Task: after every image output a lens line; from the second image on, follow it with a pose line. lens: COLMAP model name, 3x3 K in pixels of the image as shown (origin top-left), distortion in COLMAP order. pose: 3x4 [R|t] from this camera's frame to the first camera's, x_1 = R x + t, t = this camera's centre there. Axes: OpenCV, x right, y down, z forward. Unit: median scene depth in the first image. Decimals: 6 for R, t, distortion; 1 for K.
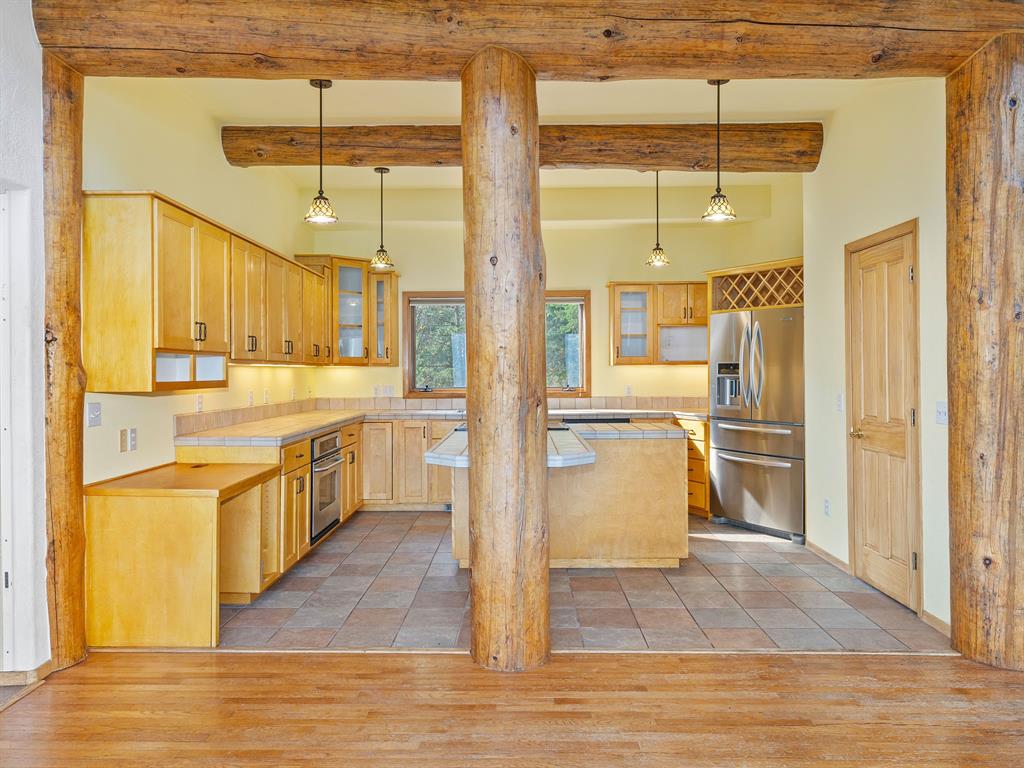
lens RADIAL K [[740.8, 0, 508.8], [0, 740.8, 373.2], [0, 0, 1]] dist [0.011701, 0.002465]
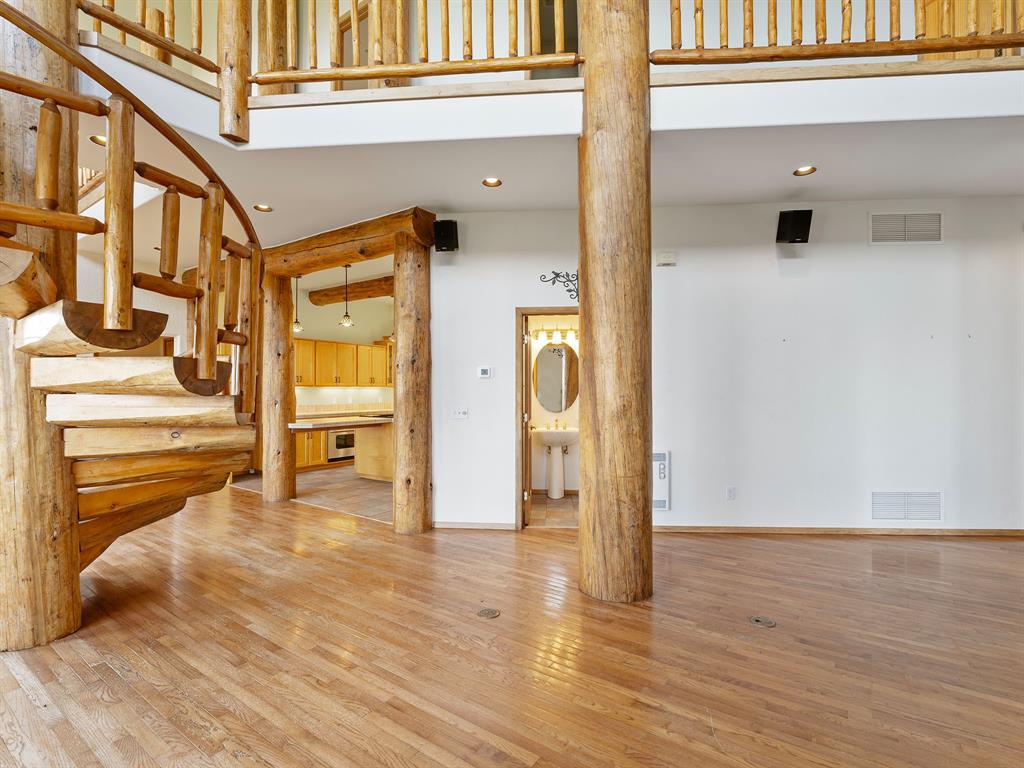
lens RADIAL K [[496.6, 0, 505.4], [0, 496.6, 387.5], [0, 0, 1]] dist [-0.008691, 0.003317]
pose [[0.820889, 0.000516, -0.571087, 0.849640], [-0.002733, 0.999992, -0.003025, -0.005349], [0.571081, 0.004044, 0.820884, 0.008574]]
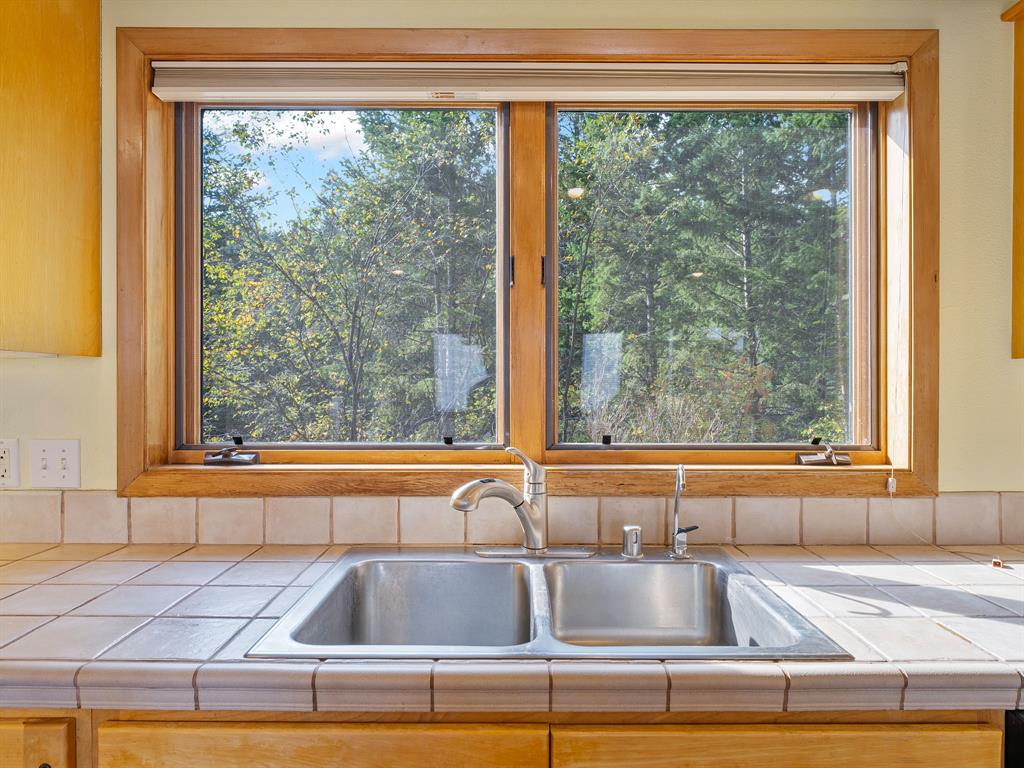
lens RADIAL K [[627.9, 0, 513.6], [0, 627.9, 386.7], [0, 0, 1]] dist [0.004698, -0.002987]
pose [[0.999754, 0.006772, 0.021138, -0.027531], [-0.006841, 0.999972, 0.003179, -0.001200], [-0.021116, -0.003323, 0.999772, 0.886354]]
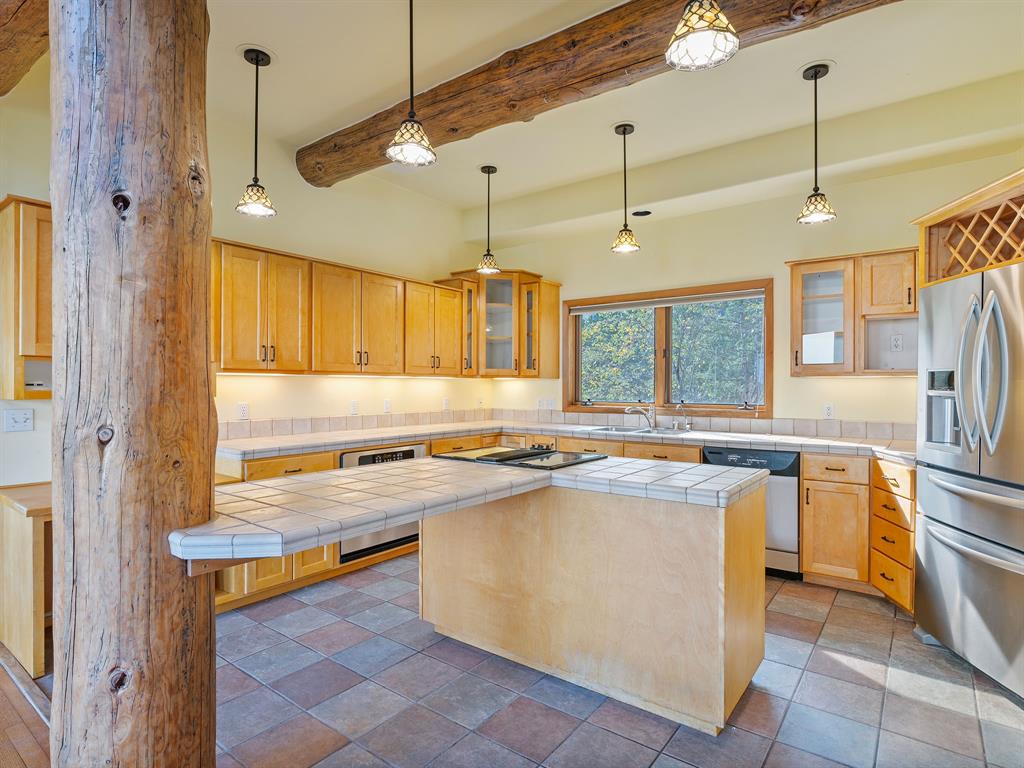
lens RADIAL K [[552.1, 0, 515.1], [0, 552.1, 388.3], [0, 0, 1]] dist [-0.004457, -0.002829]
pose [[0.808365, 0.009345, -0.588607, 0.253818], [-0.007803, 0.999956, 0.005158, 0.000379], [0.588630, 0.000423, 0.808403, 0.422149]]
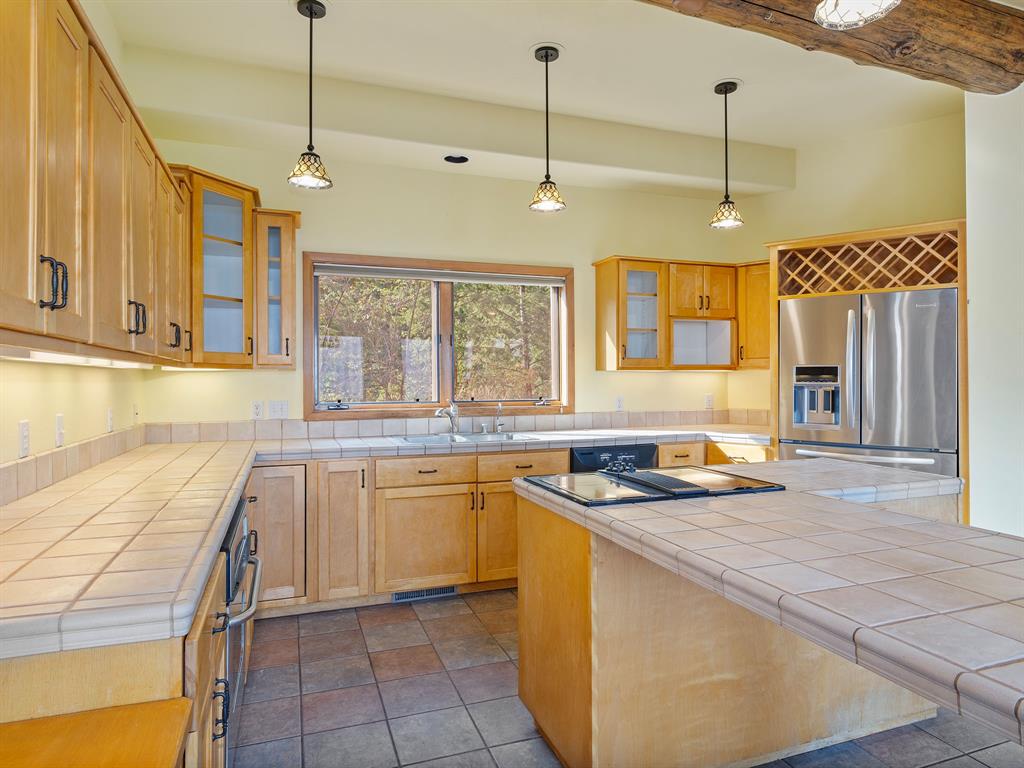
lens RADIAL K [[627.9, 0, 519.5], [0, 627.9, 376.7], [0, 0, 1]] dist [0.004698, -0.002987]
pose [[0.932867, 0.002453, 0.360213, -0.181194], [0.000674, 0.999963, -0.008555, 0.001240], [-0.360221, 0.008223, 0.932831, 0.479931]]
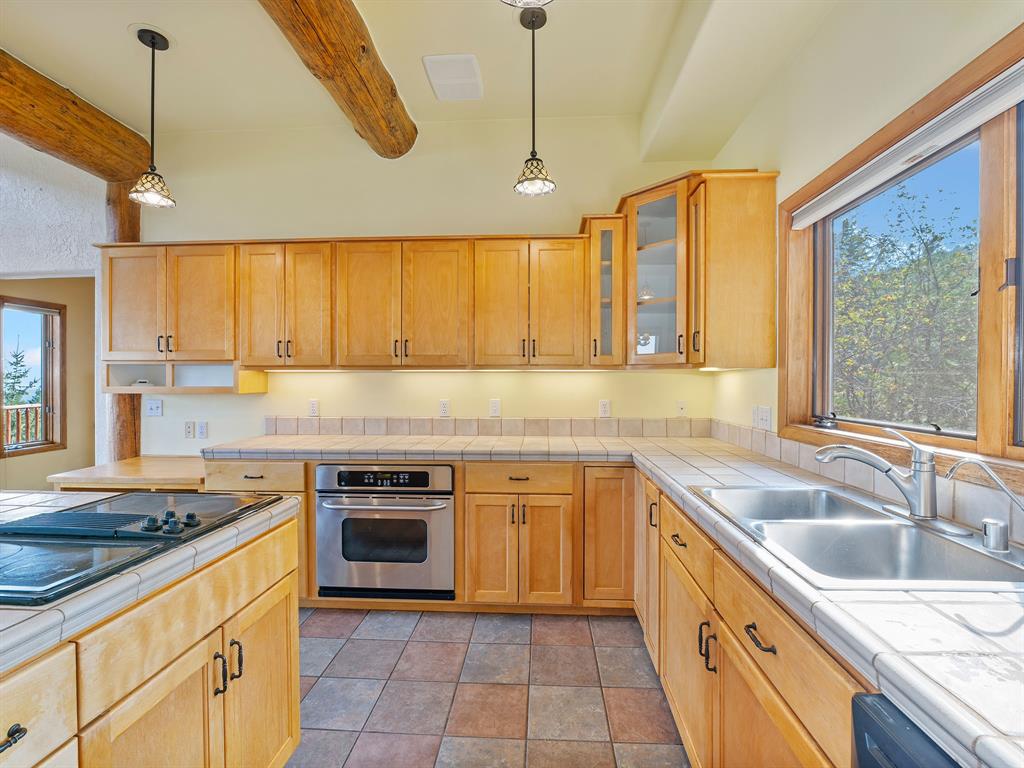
lens RADIAL K [[496.6, 0, 515.7], [0, 496.6, 378.6], [0, 0, 1]] dist [-0.008691, 0.003317]
pose [[-0.055275, 0.005011, -0.998459, 0.192354], [-0.001032, 0.999987, 0.005076, -0.003570], [0.998471, 0.001311, -0.055269, 0.941534]]
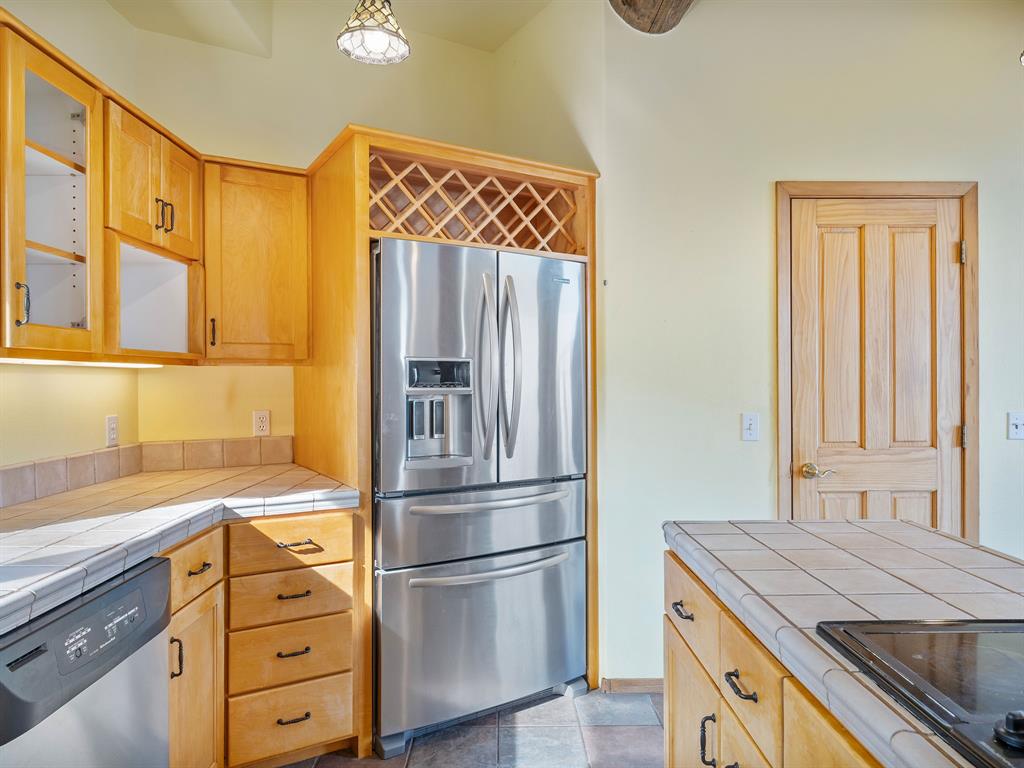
lens RADIAL K [[693.2, 0, 506.6], [0, 693.2, 379.5], [0, 0, 1]] dist [0.007267, 0.000493]
pose [[-0.031478, 0.003167, 0.999499, -0.097236], [0.007474, 0.999968, -0.002933, -0.001371], [-0.999476, 0.007378, -0.031501, 0.885315]]
